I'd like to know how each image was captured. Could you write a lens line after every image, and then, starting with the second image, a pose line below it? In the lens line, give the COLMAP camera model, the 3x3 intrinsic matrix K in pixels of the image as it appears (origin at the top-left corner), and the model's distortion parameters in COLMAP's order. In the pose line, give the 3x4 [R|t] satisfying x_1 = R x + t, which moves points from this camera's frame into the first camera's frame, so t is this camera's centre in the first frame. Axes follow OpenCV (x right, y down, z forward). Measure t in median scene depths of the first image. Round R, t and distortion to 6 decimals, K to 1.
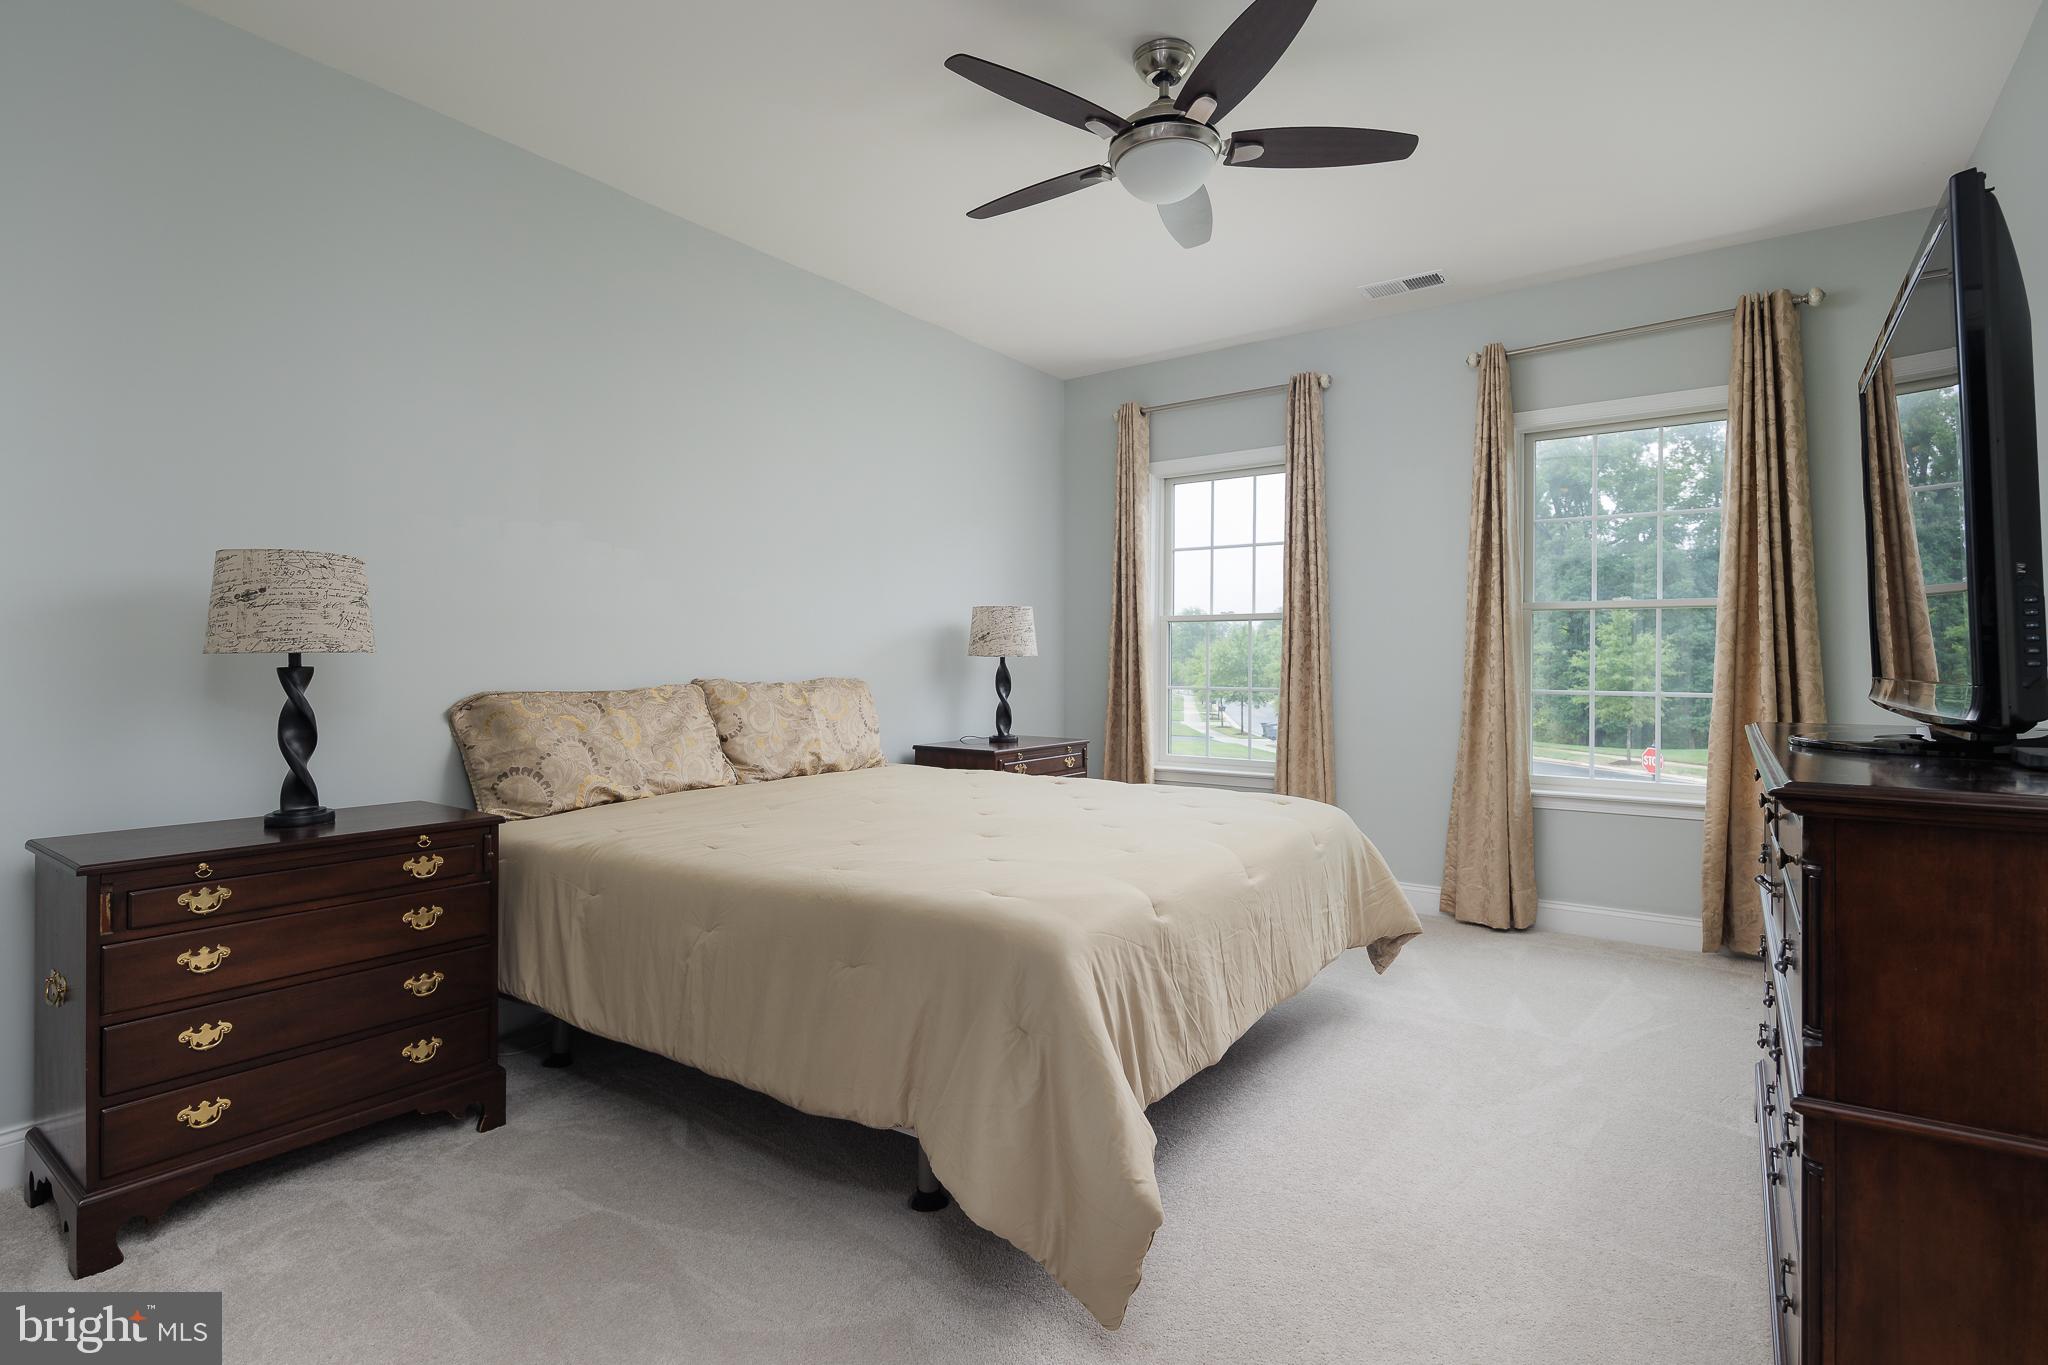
lens RADIAL K [[991.6, 0, 1026.9], [0, 991.6, 665.4], [0, 0, 1]] dist [-0.003122, -0.000222]
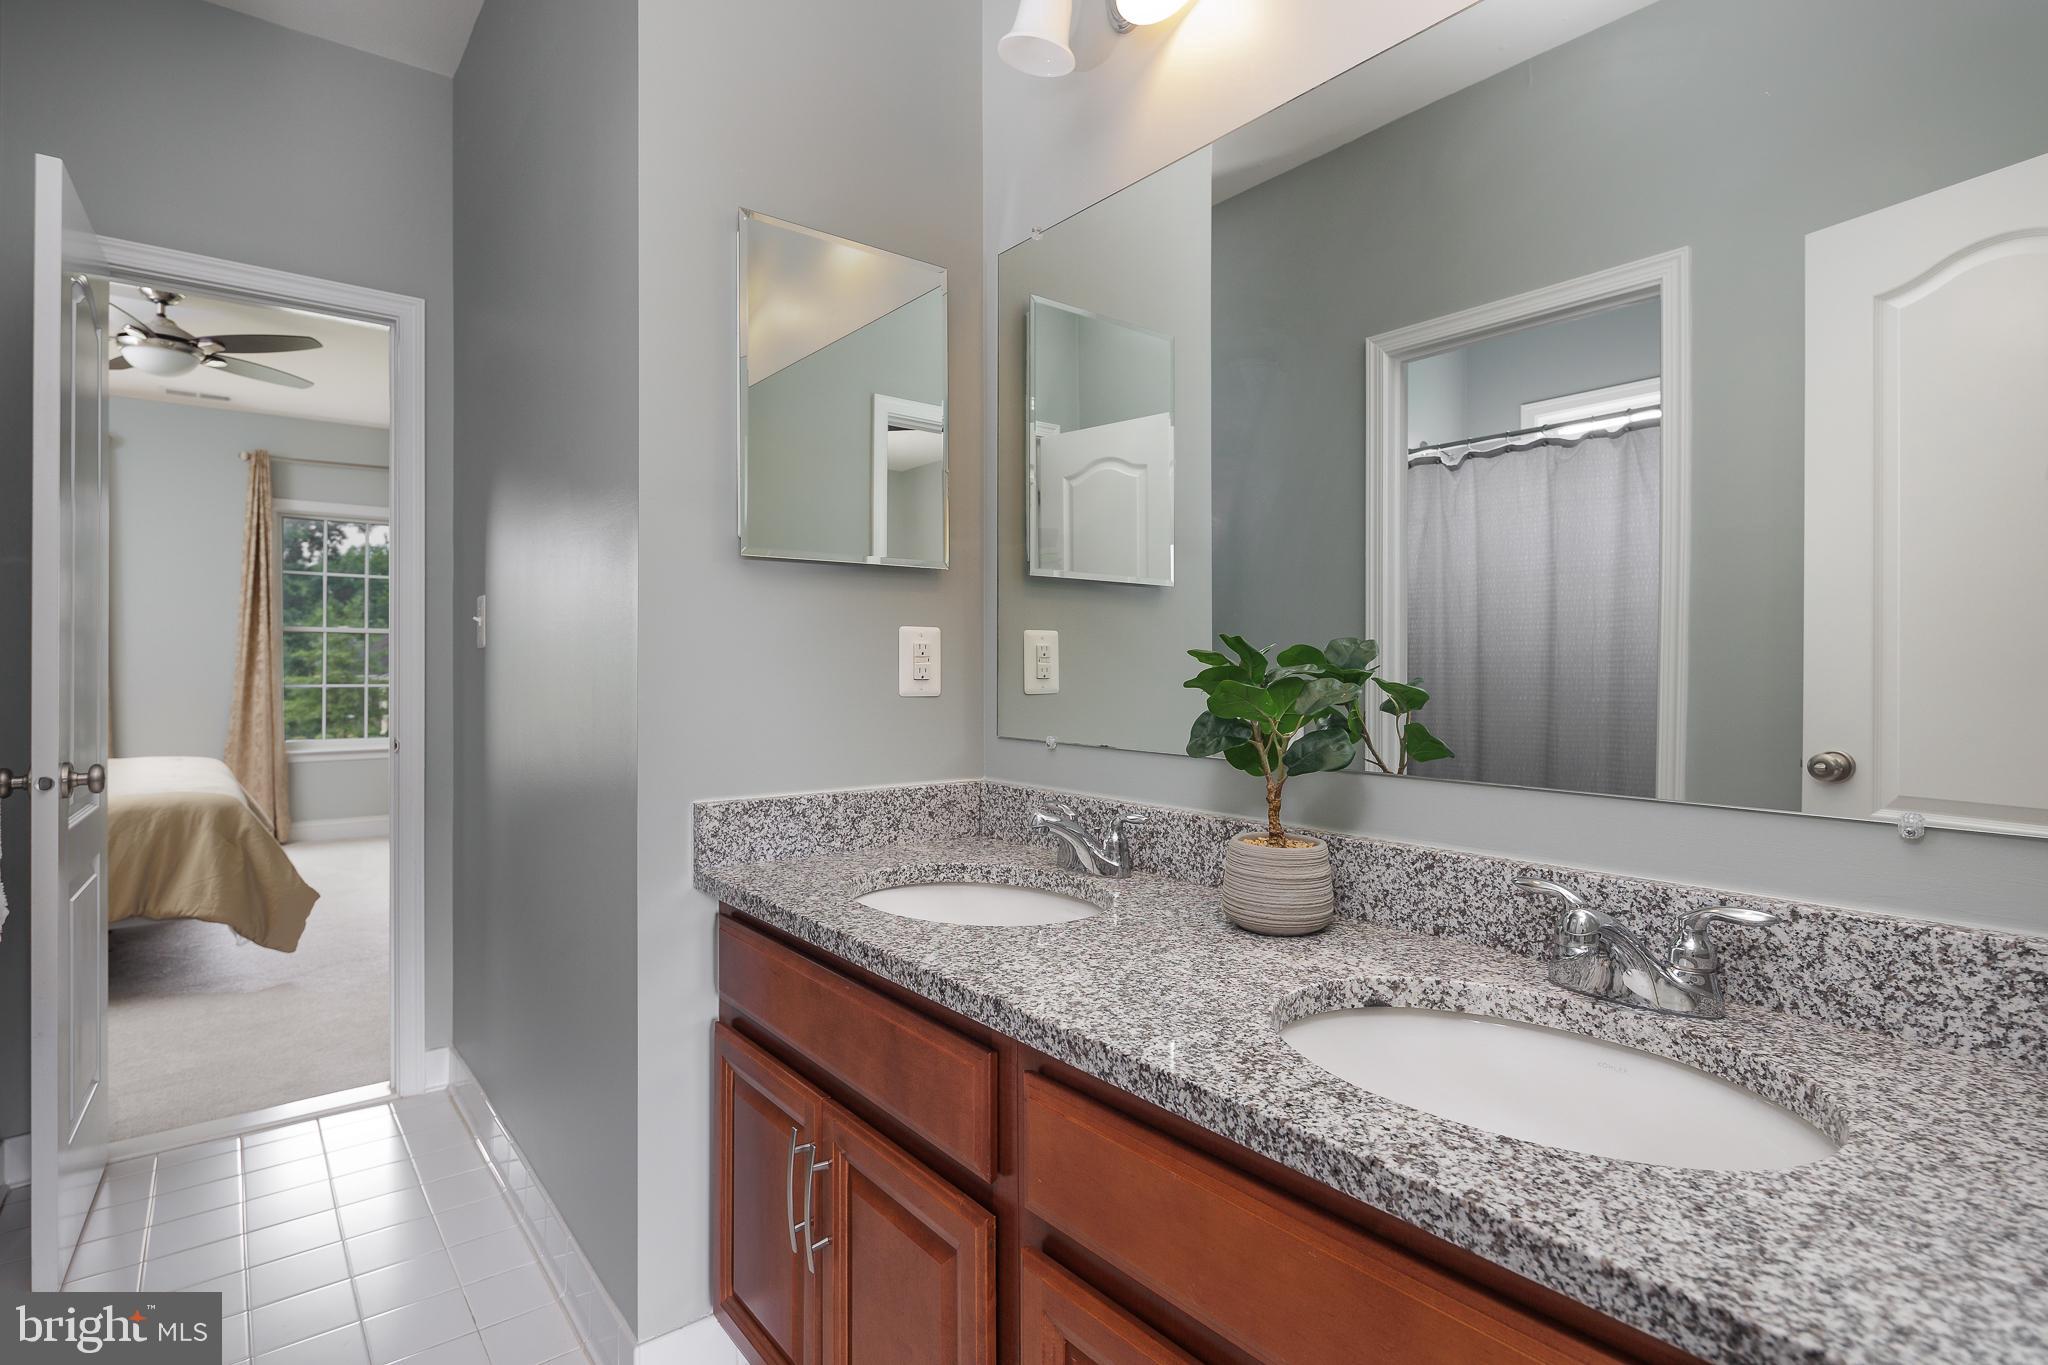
lens RADIAL K [[991.6, 0, 1024.7], [0, 991.6, 680.1], [0, 0, 1]] dist [-0.003122, -0.000222]
pose [[0.270340, -0.001832, 0.962763, -0.634927], [-0.004544, 0.999985, 0.003178, 0.007154], [-0.962754, -0.005234, 0.270328, -0.485223]]
